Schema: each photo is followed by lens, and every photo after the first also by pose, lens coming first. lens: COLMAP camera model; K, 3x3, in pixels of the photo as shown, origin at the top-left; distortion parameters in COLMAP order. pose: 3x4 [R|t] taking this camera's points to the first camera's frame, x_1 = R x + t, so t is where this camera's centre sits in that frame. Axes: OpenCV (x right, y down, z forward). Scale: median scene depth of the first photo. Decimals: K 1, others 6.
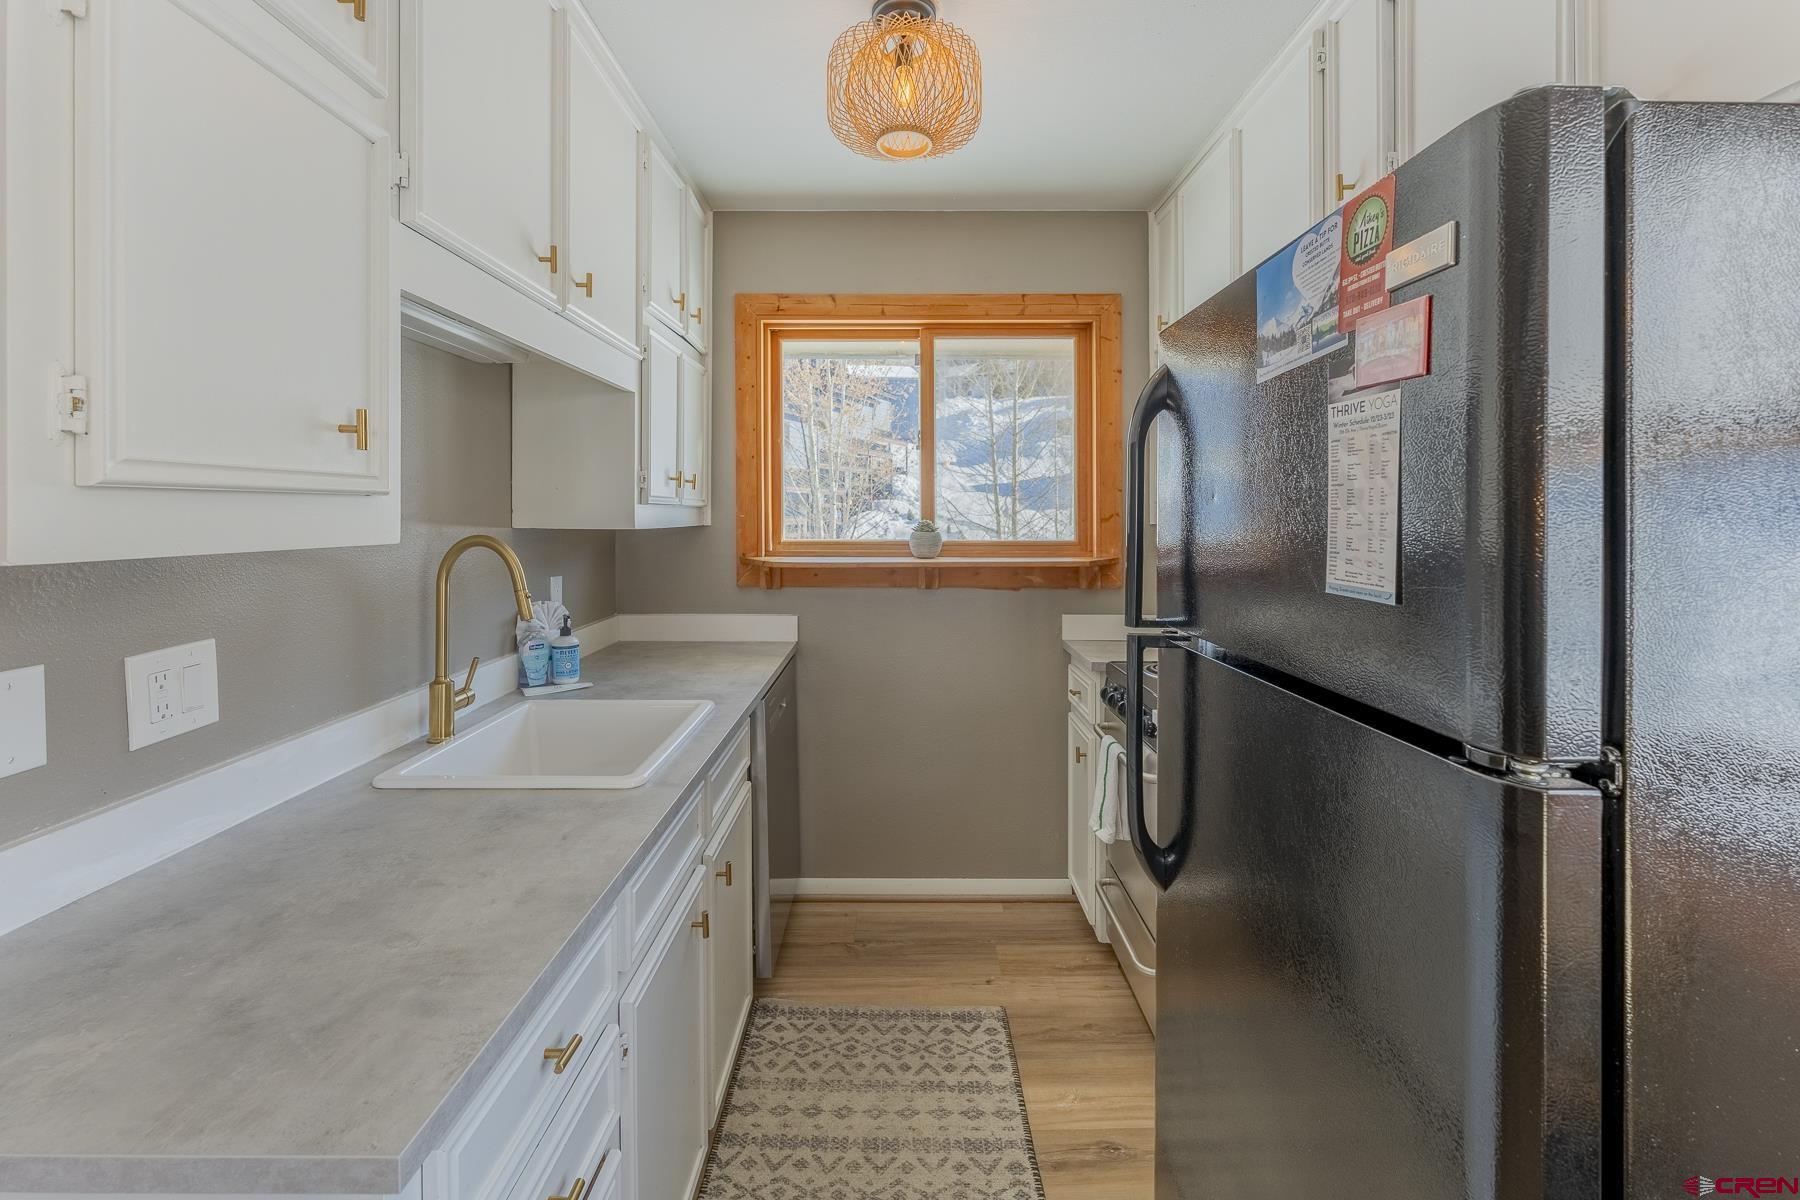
lens RADIAL K [[727.7, 0, 943.7], [0, 727.7, 523.4], [0, 0, 1]] dist [-0.001932, 0.000690]
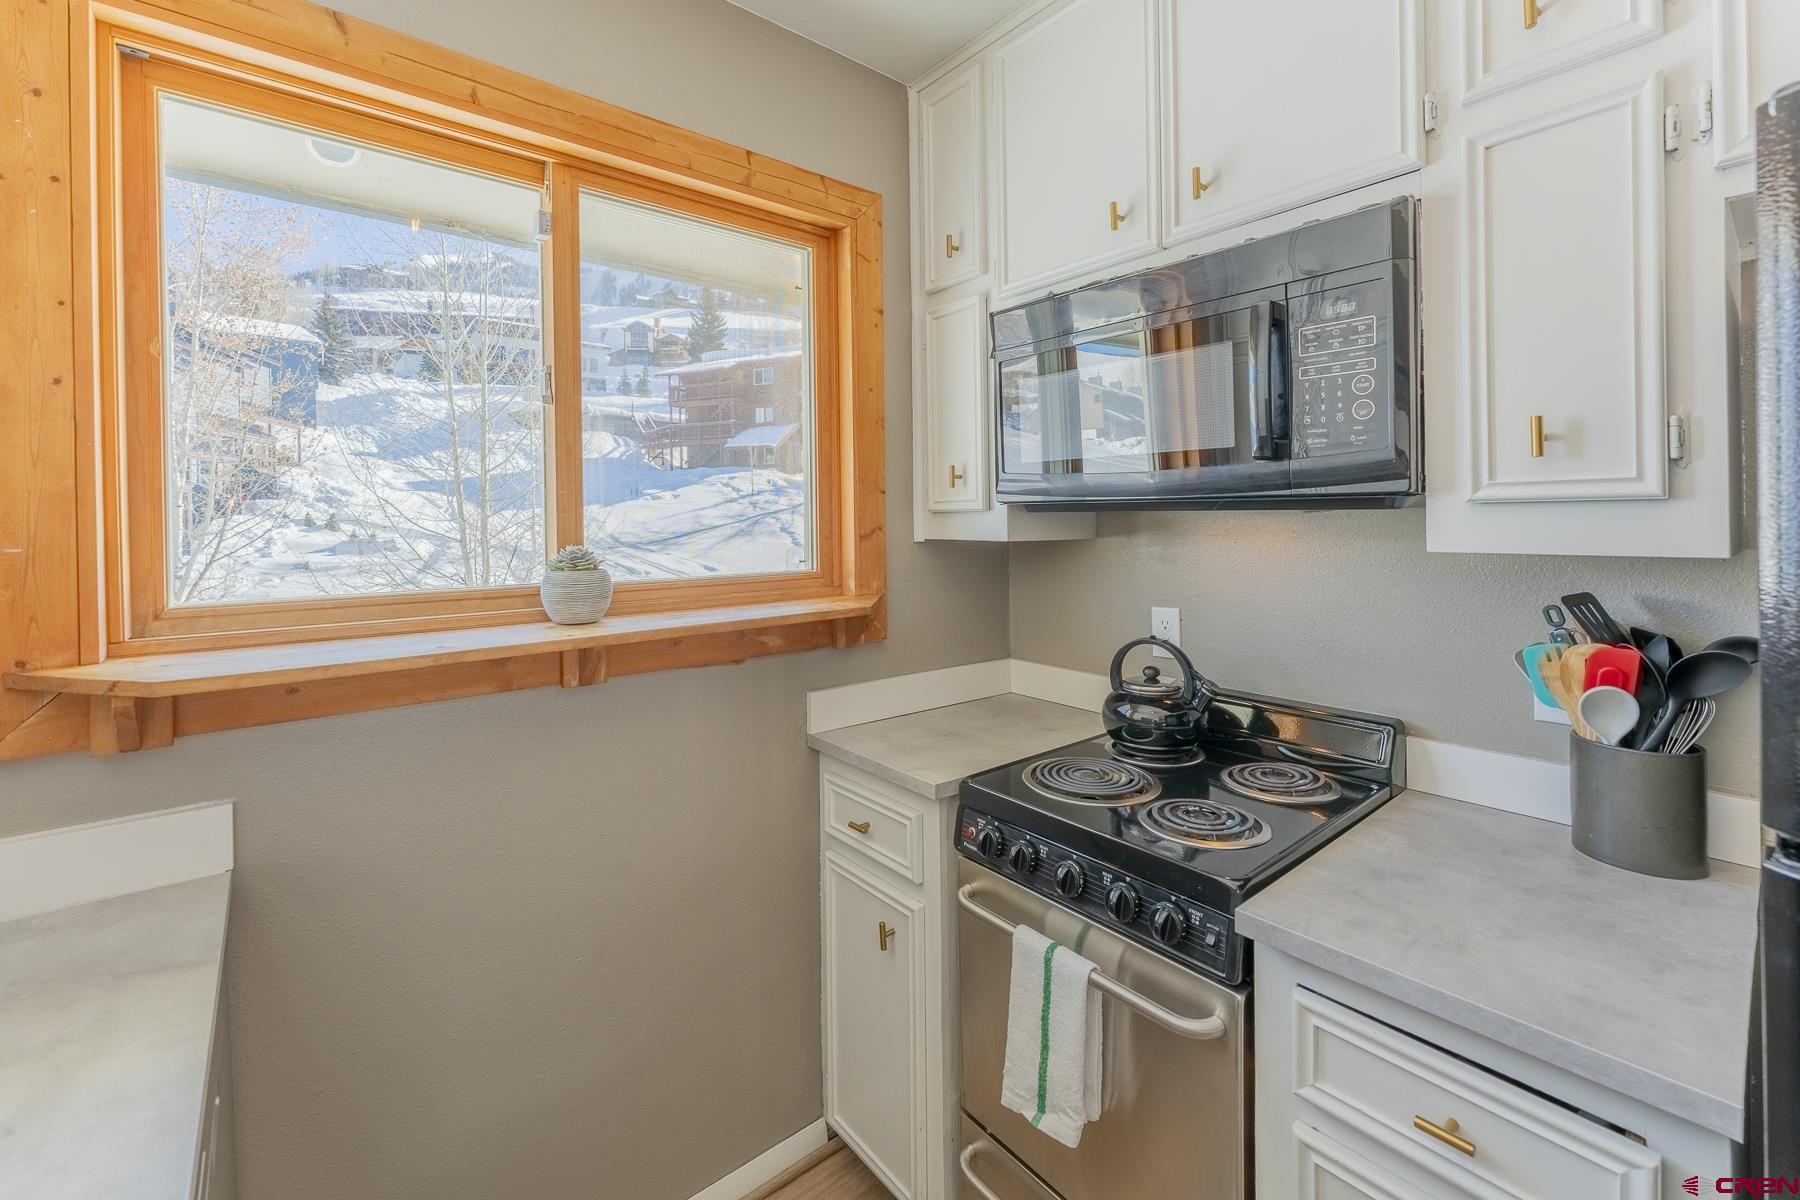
lens RADIAL K [[727.7, 0, 894.2], [0, 727.7, 523.7], [0, 0, 1]] dist [-0.001932, 0.000690]
pose [[0.804343, -0.008558, 0.594103, -0.155421], [0.010239, 0.999947, 0.000543, -0.019718], [-0.594077, 0.005646, 0.804389, 0.509425]]
